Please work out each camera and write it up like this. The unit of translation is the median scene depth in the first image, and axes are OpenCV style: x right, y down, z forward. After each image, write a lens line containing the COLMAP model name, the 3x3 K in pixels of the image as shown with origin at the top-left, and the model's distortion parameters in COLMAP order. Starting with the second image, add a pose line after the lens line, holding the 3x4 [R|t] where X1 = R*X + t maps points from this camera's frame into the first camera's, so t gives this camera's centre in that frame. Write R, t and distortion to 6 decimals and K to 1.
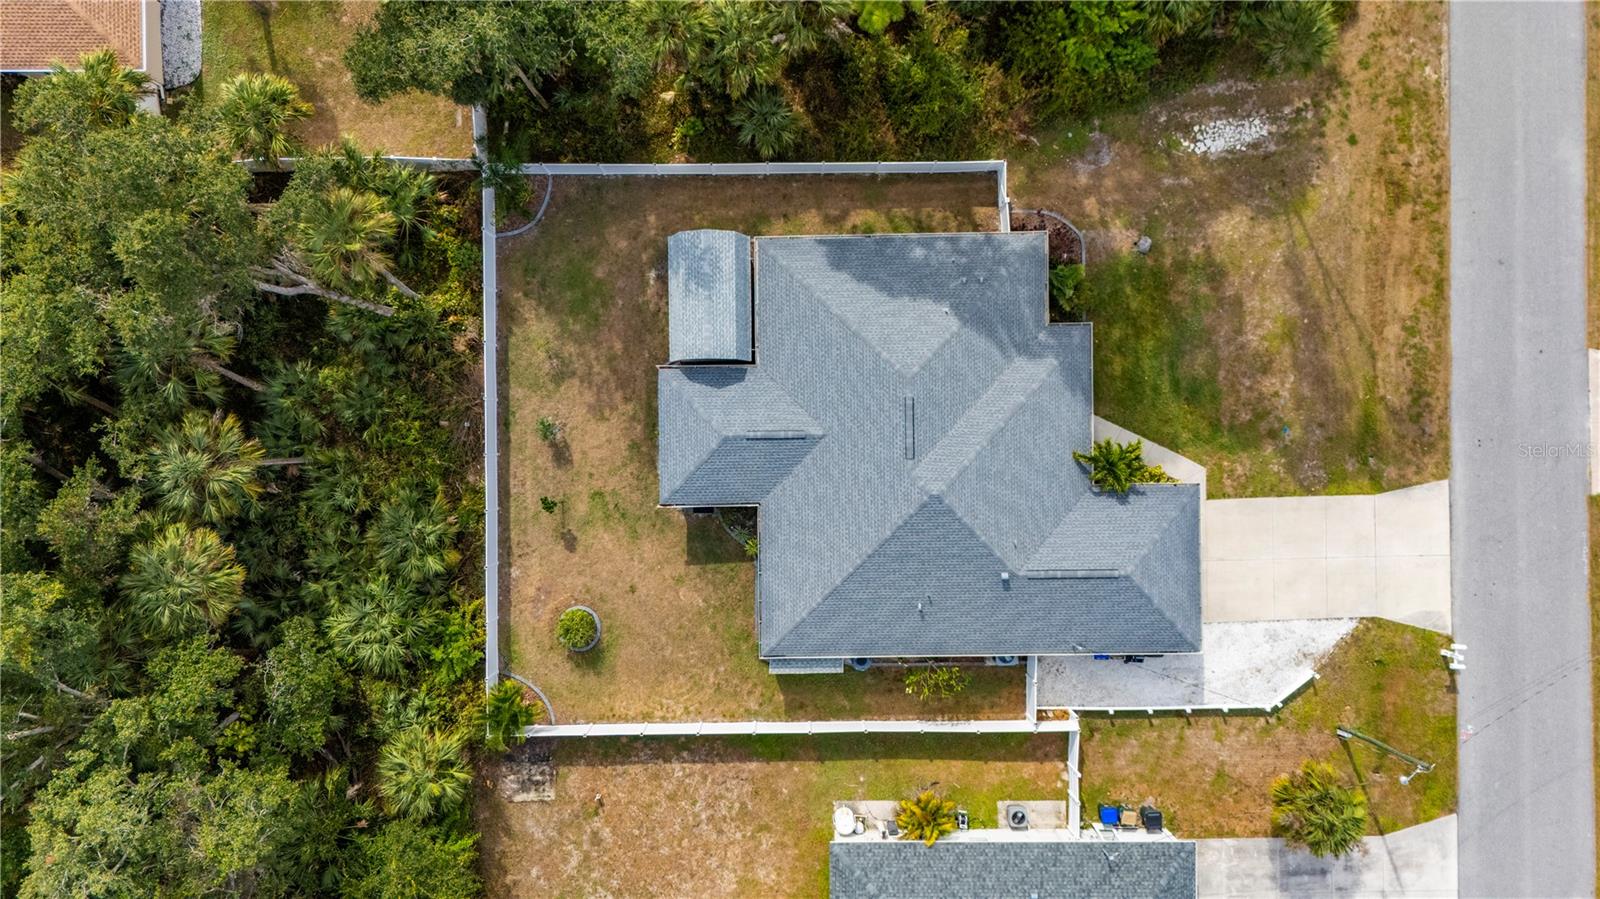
lens RADIAL K [[1168.1, 0, 800.0], [0, 1168.1, 449.5], [0, 0, 1]] dist [0.082886, -0.084687]
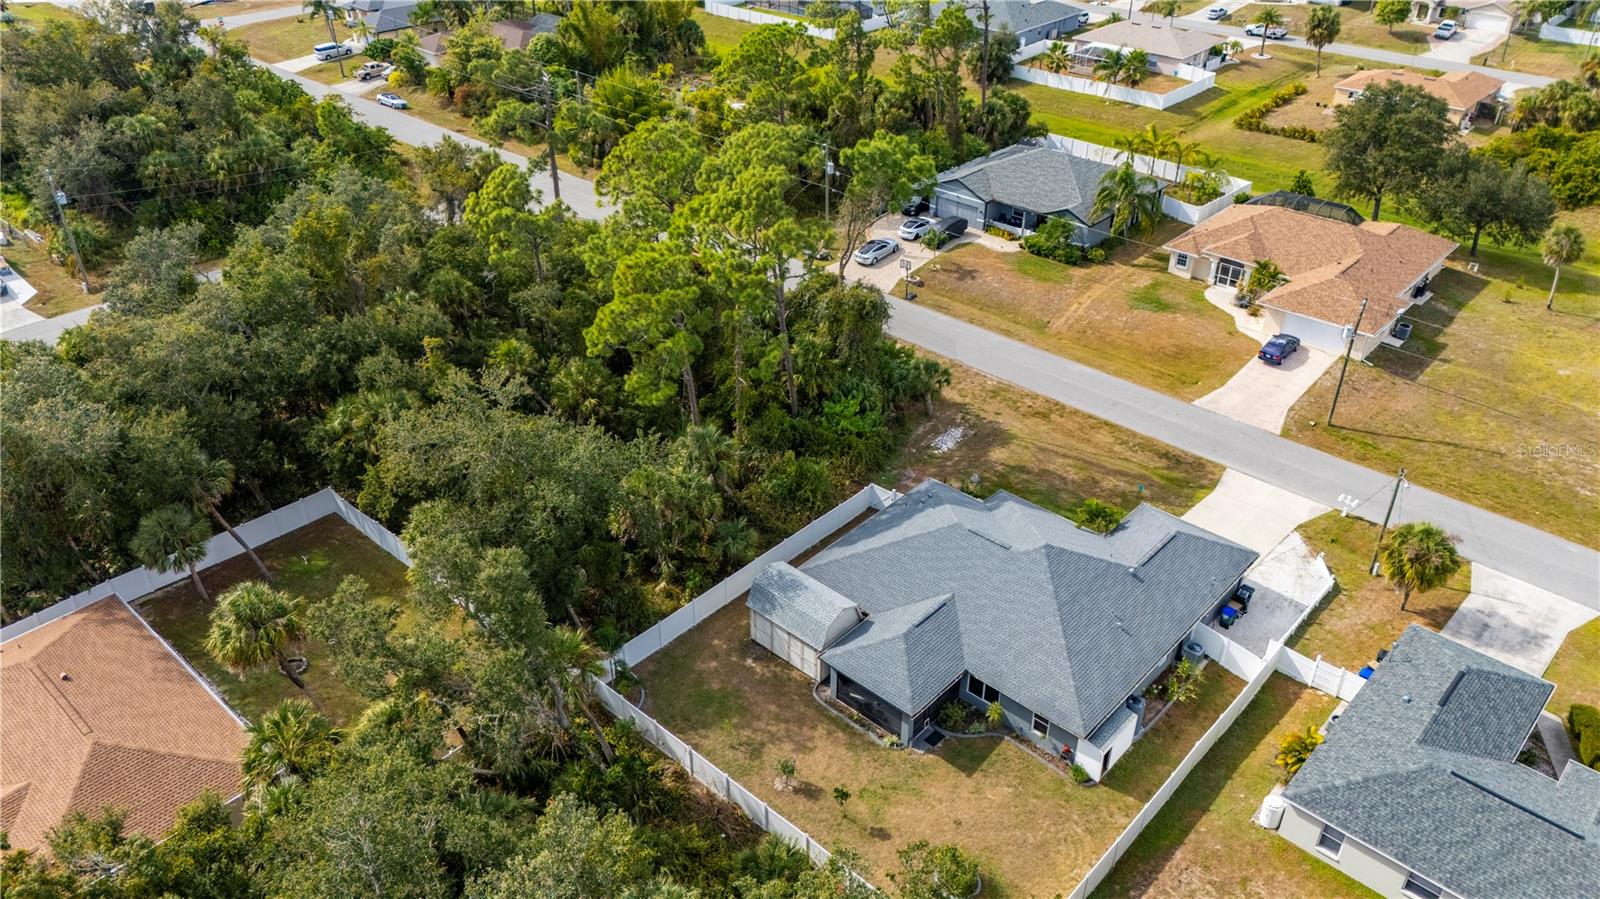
lens RADIAL K [[1168.1, 0, 800.0], [0, 1168.1, 449.5], [0, 0, 1]] dist [0.082886, -0.084687]
pose [[0.682578, -0.397582, 0.613202, -0.719540], [0.730810, 0.368917, -0.574297, 0.479168], [0.002109, 0.840136, 0.542372, 0.187910]]
